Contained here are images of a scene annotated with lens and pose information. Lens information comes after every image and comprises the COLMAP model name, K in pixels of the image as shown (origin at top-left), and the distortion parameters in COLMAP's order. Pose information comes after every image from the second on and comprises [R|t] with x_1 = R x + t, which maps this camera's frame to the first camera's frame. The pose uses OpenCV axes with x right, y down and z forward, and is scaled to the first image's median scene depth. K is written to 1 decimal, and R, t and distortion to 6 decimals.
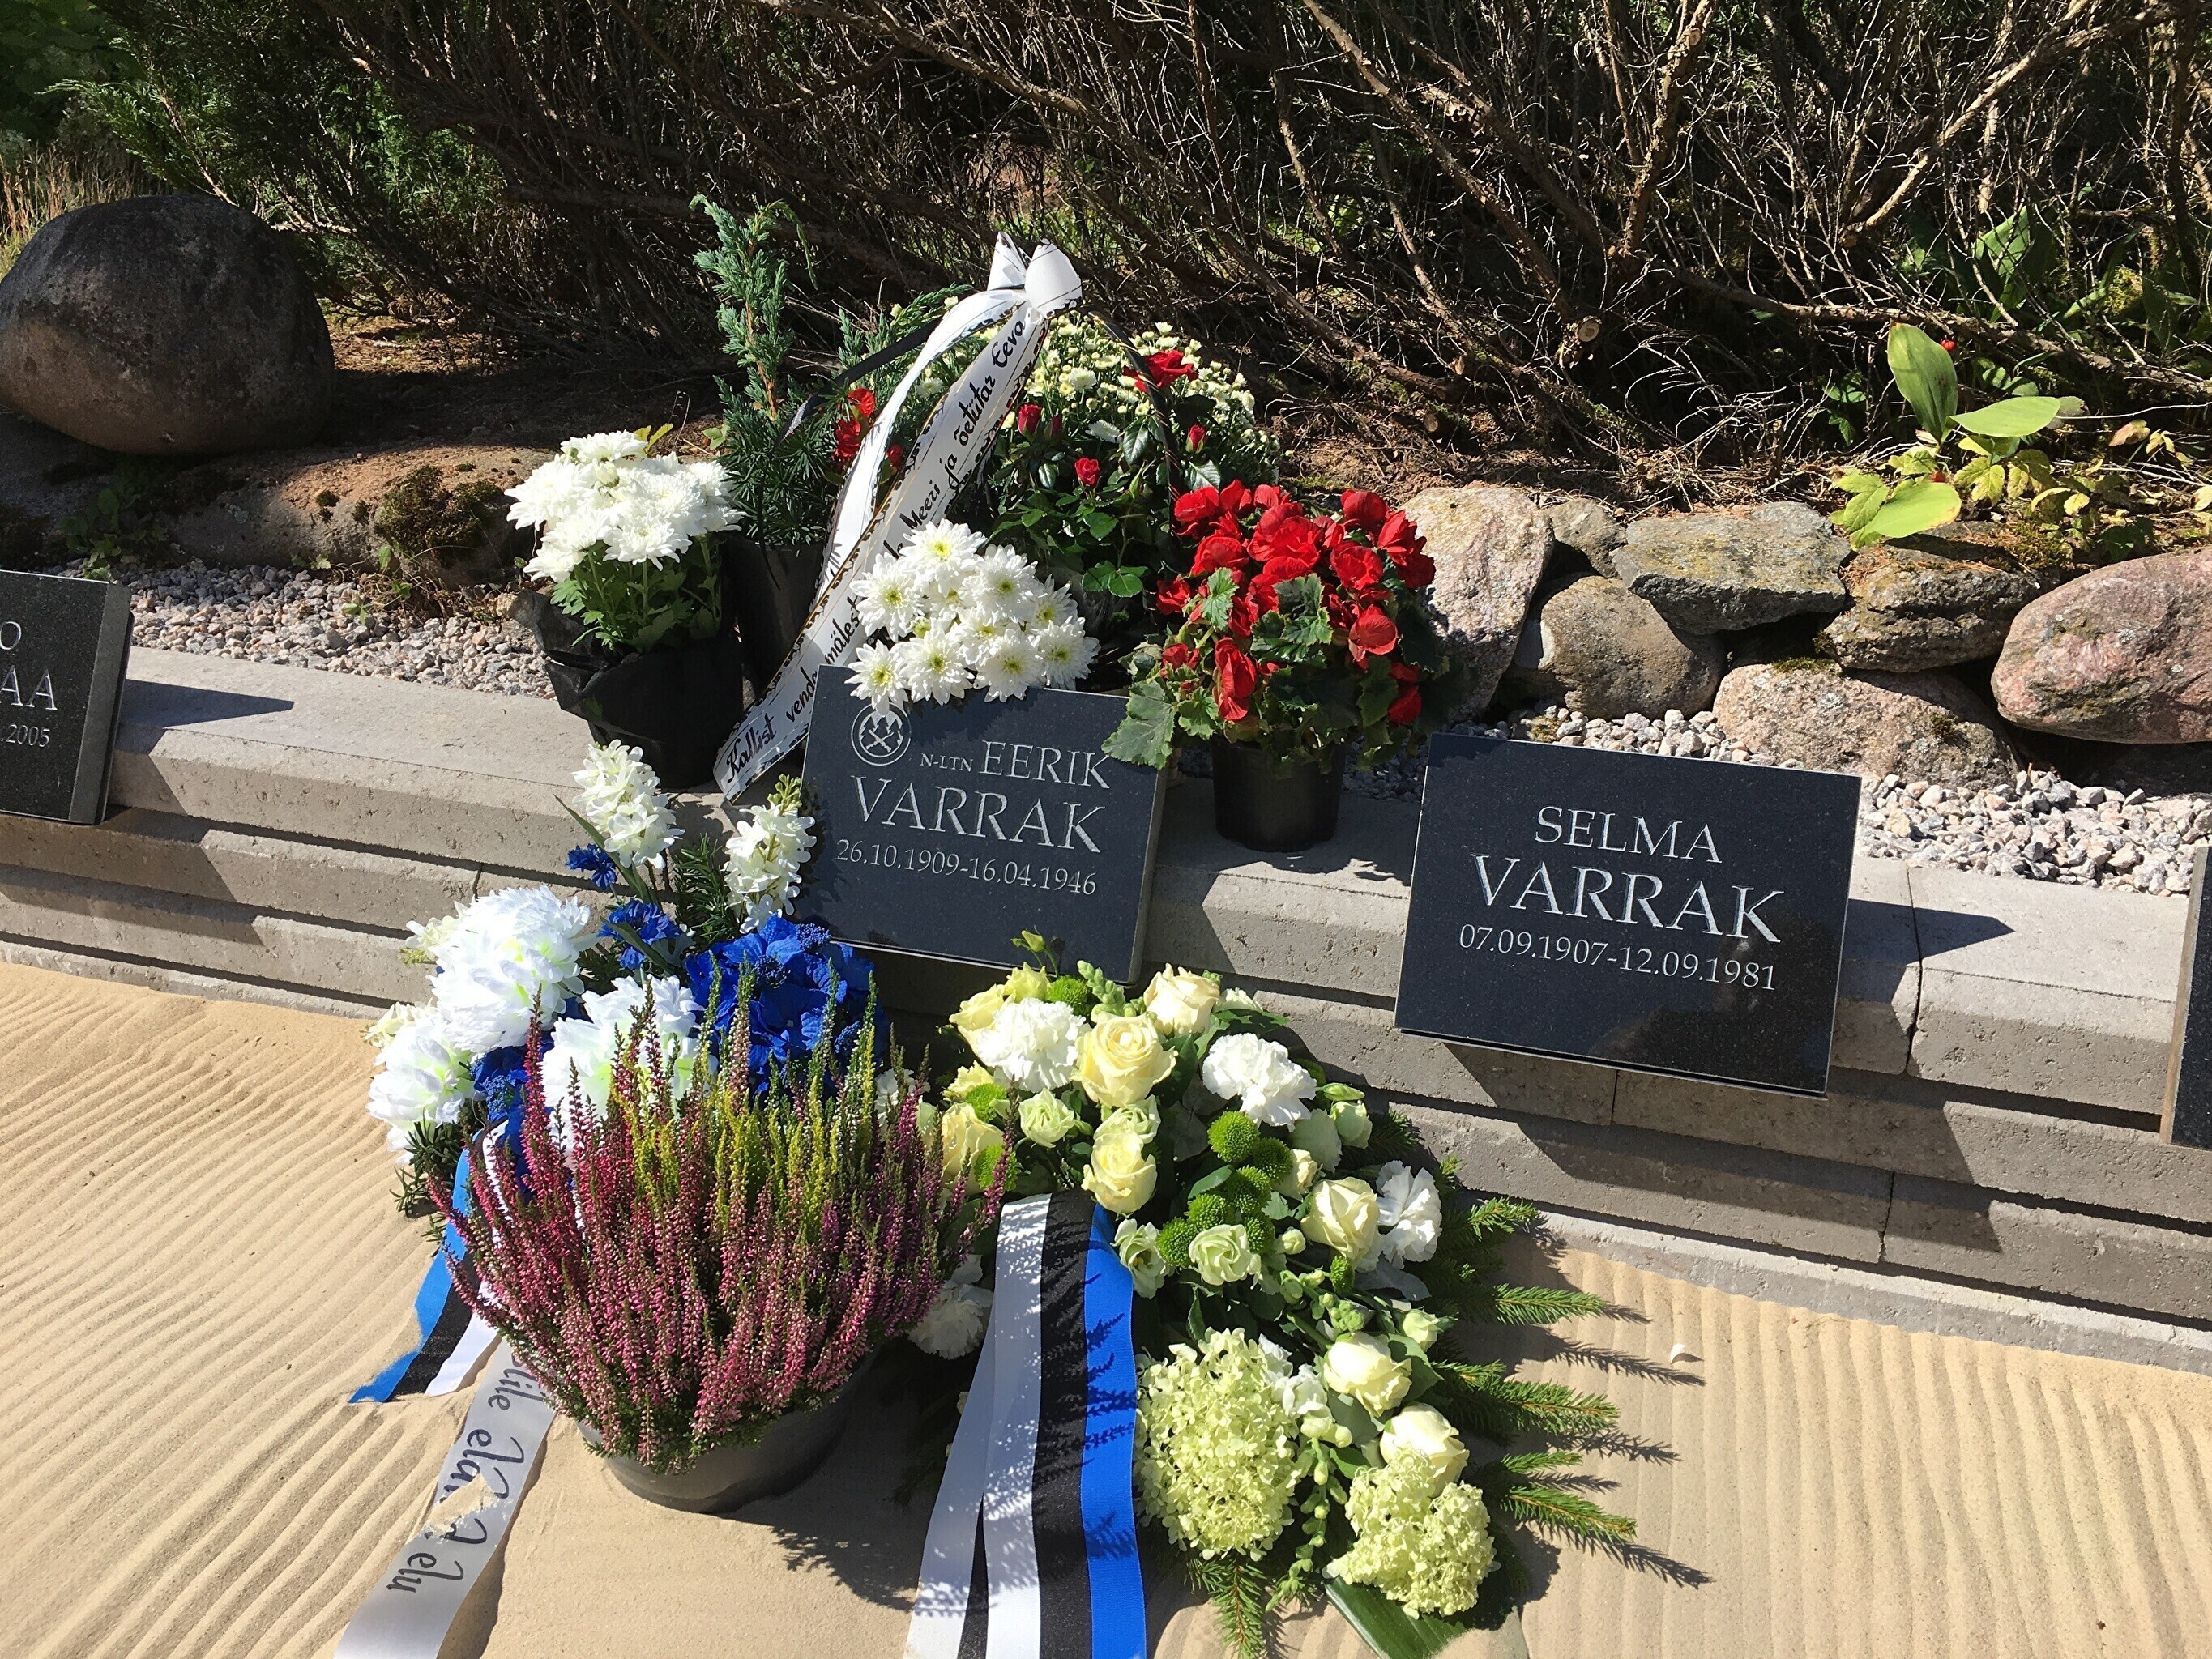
lens RADIAL K [[1905.0, 0, 1110.8], [0, 1905.0, 810.7], [0, 0, 1]] dist [0.099909, -0.121286]
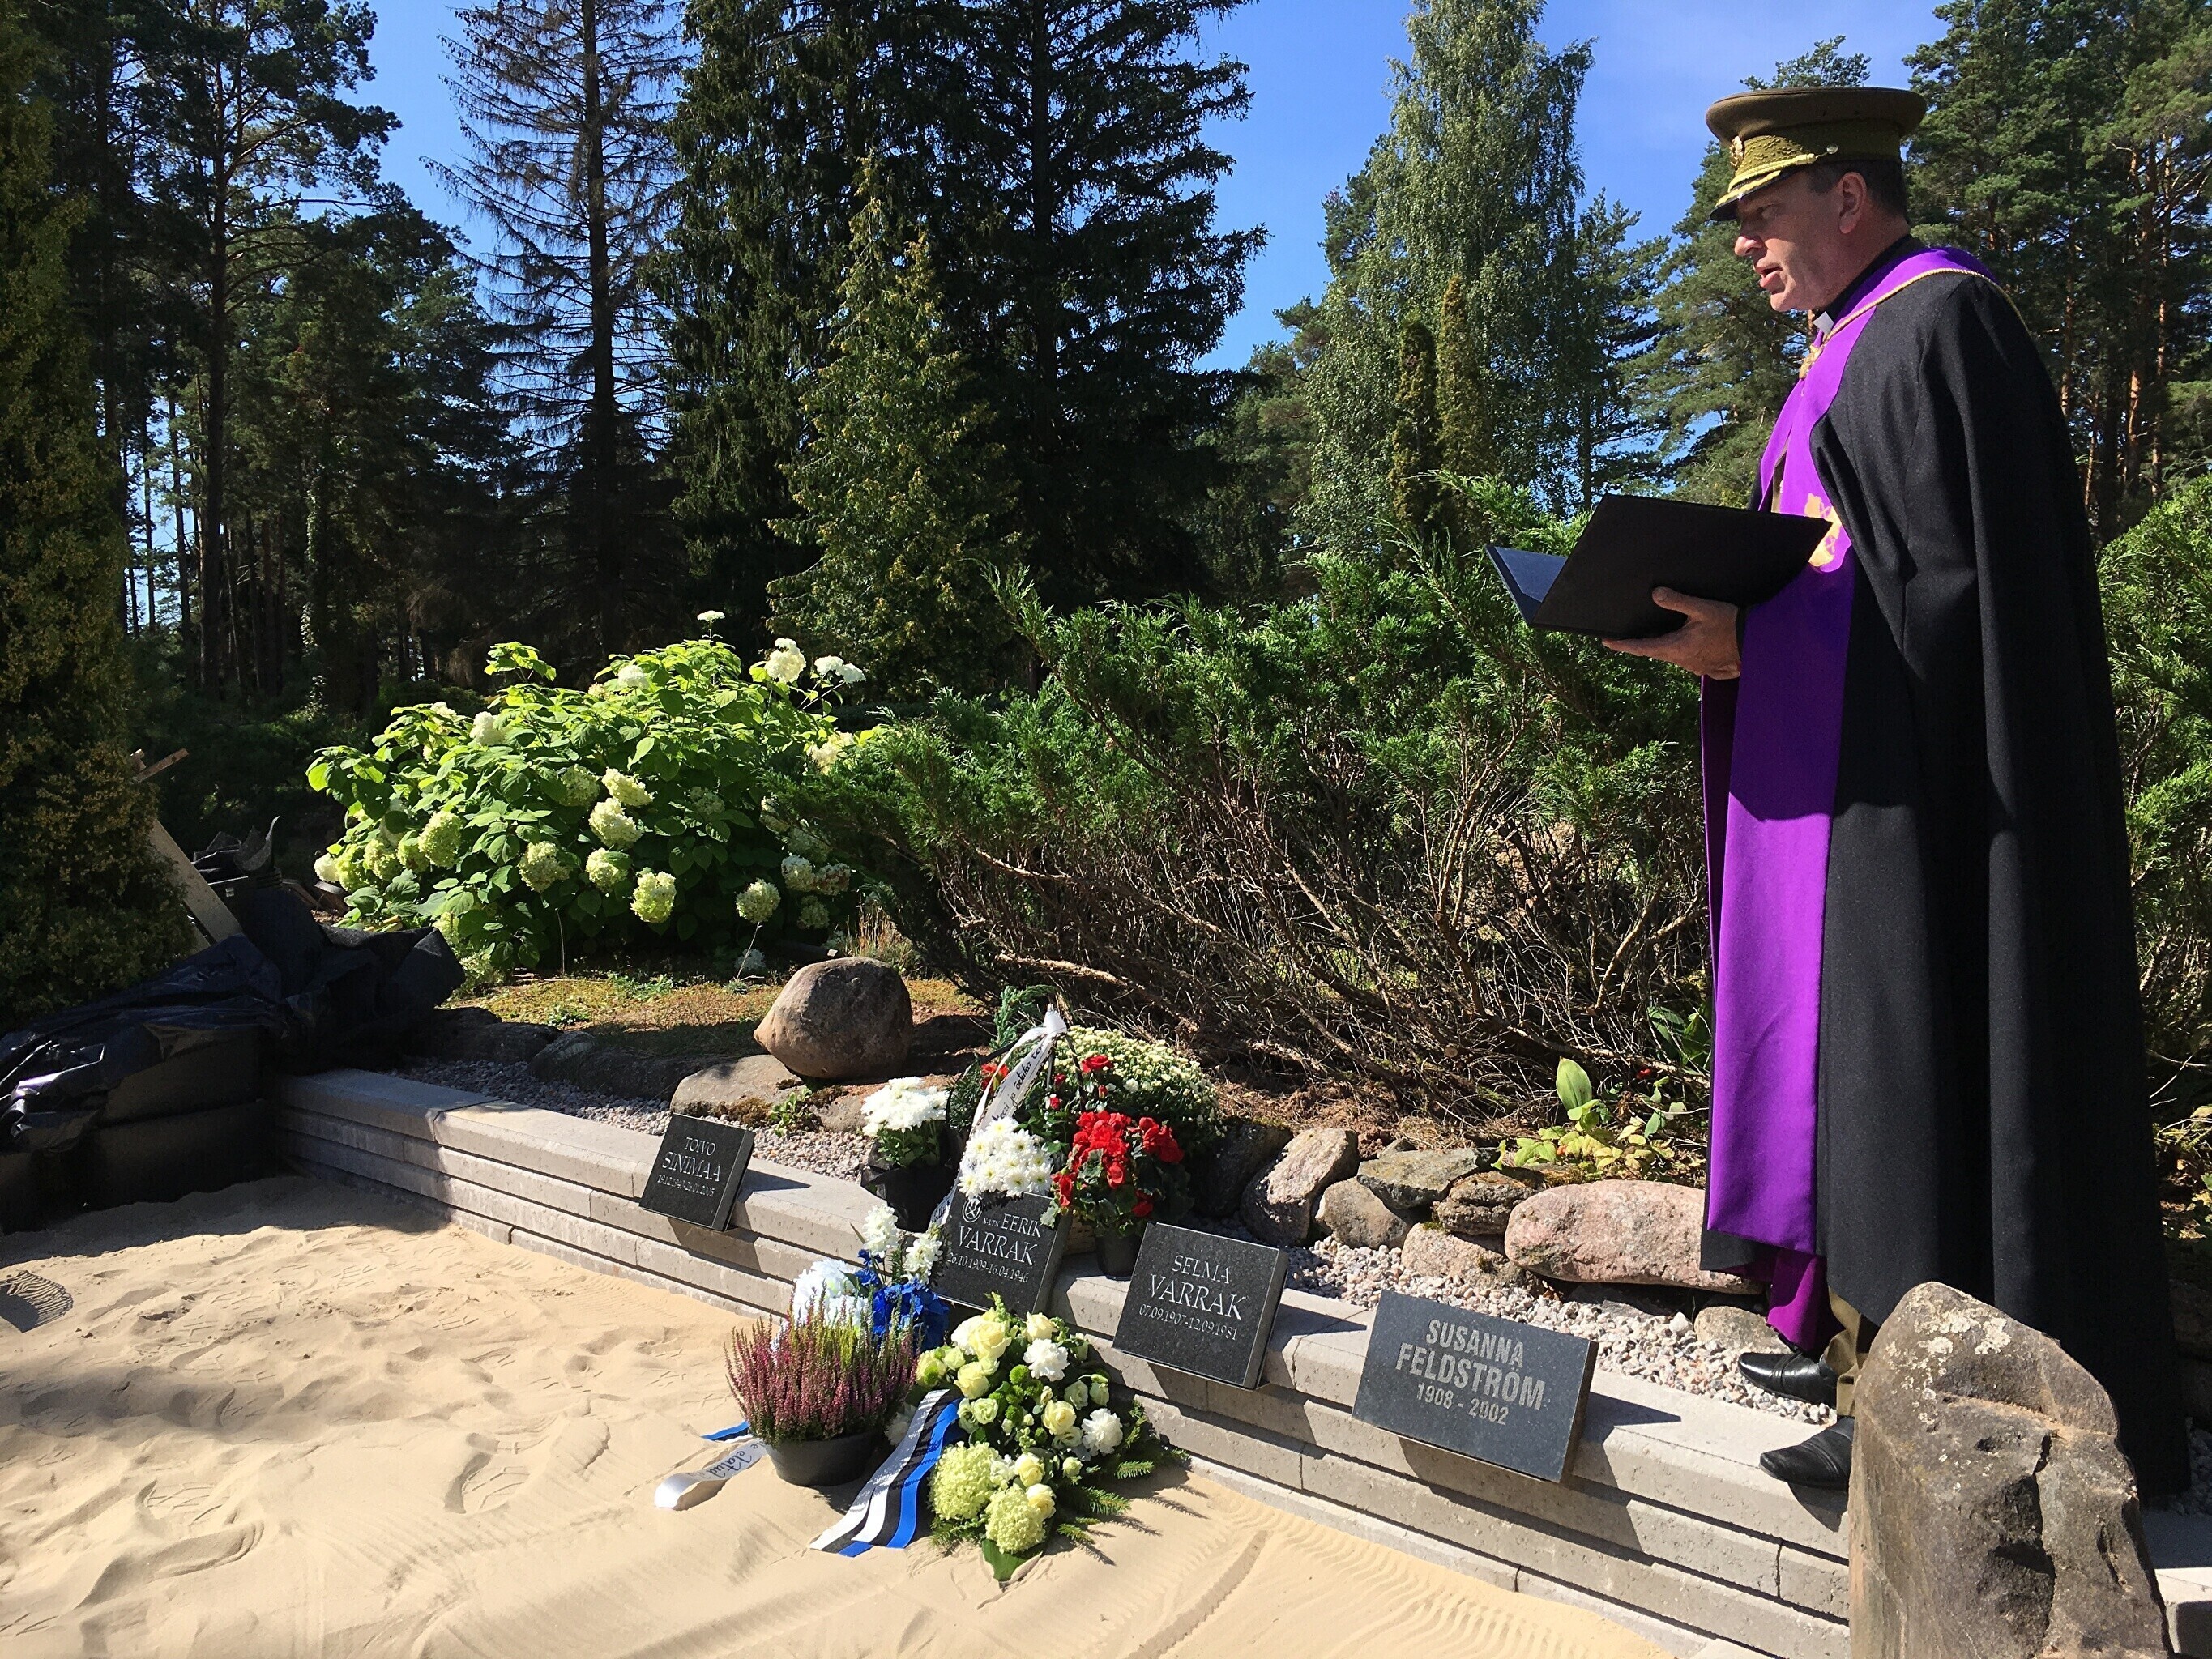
lens RADIAL K [[1905.0, 0, 1097.3], [0, 1905.0, 804.0], [0, 0, 1]] dist [0.099909, -0.121286]
pose [[0.892240, -0.011418, -0.451418, 1.057152], [-0.138437, 0.944626, -0.297517, 0.164500], [0.429818, 0.327949, 0.841252, -1.053462]]
